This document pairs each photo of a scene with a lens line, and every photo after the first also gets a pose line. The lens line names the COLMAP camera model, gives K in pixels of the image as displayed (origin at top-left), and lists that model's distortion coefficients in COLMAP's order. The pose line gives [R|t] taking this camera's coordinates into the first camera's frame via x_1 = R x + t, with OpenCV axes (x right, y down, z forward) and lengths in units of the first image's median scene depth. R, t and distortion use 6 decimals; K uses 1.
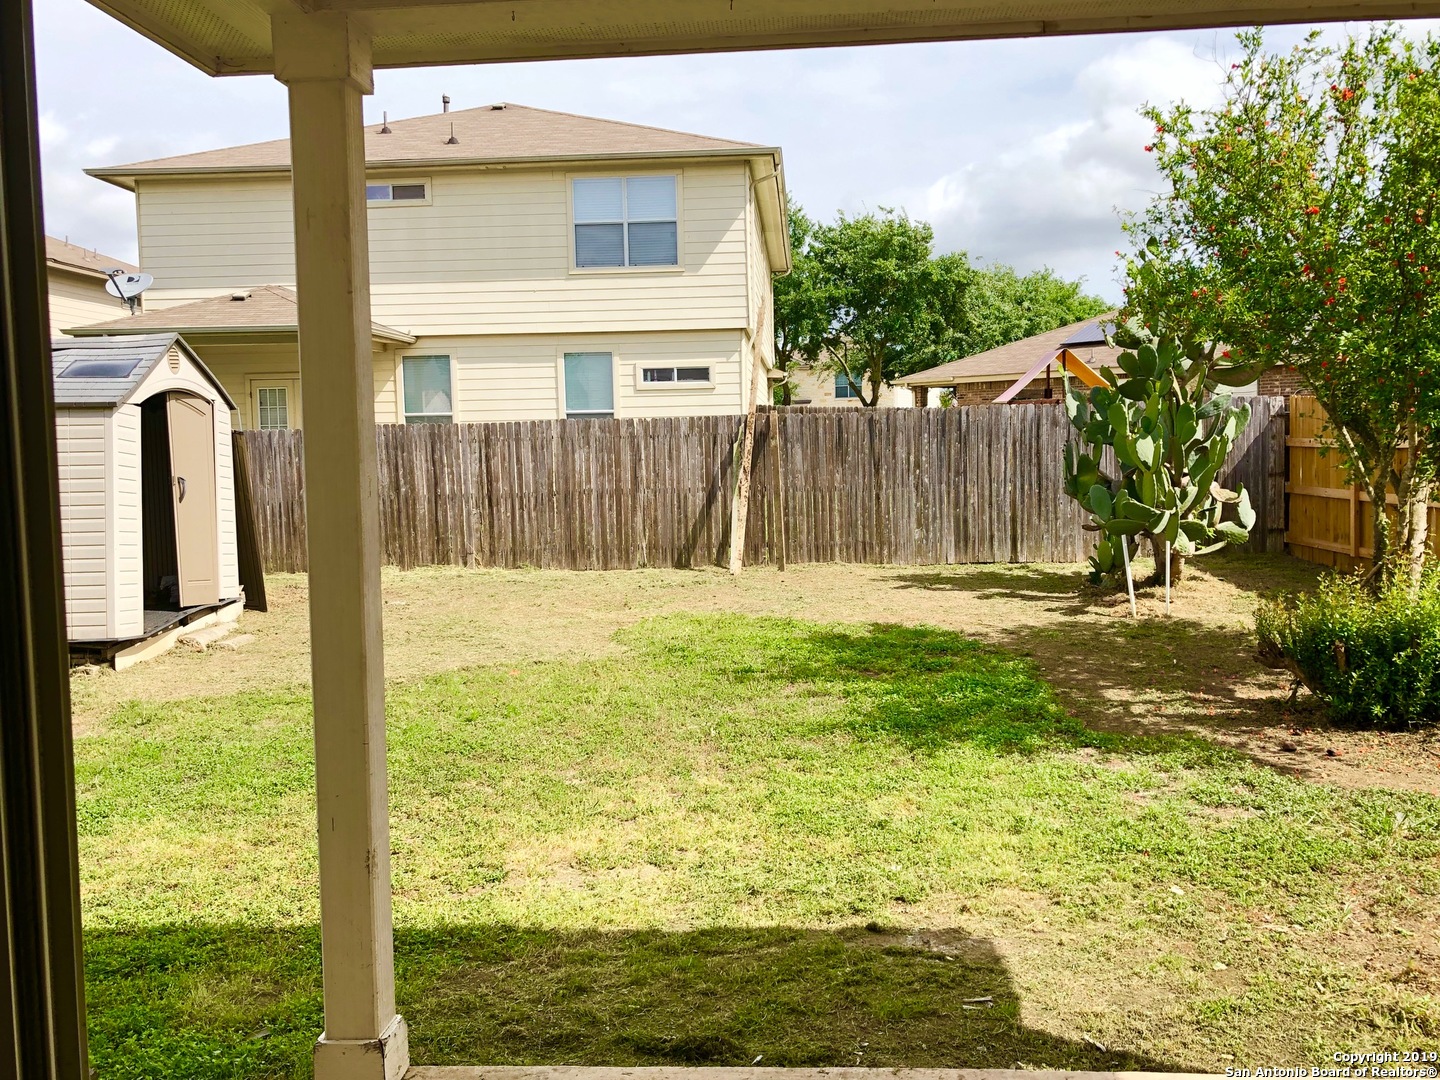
lens RADIAL K [[1261.1, 0, 712.8], [0, 1261.1, 528.6], [0, 0, 1]] dist [-0.006810, -0.013781]
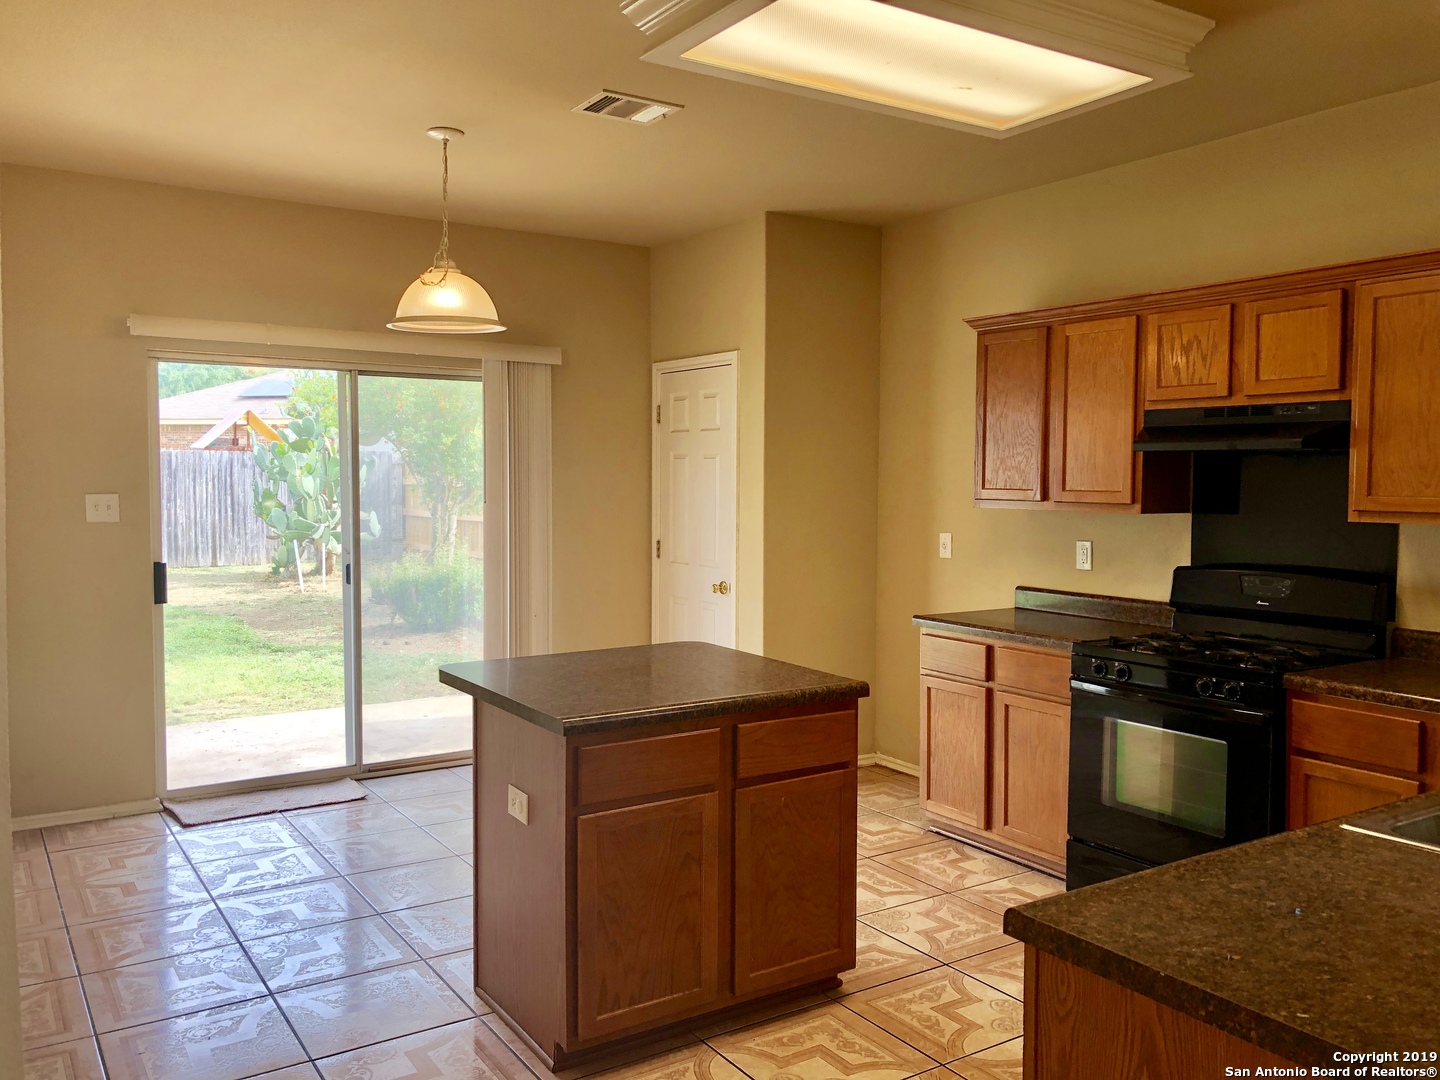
lens RADIAL K [[1181.7, 0, 712.7], [0, 1181.7, 535.3], [0, 0, 1]] dist [0.006923, -0.004771]
pose [[0.794003, -0.007949, 0.607862, -0.113538], [0.022555, 0.999611, -0.016390, 0.027196], [-0.607495, 0.026724, 0.793874, -0.354794]]
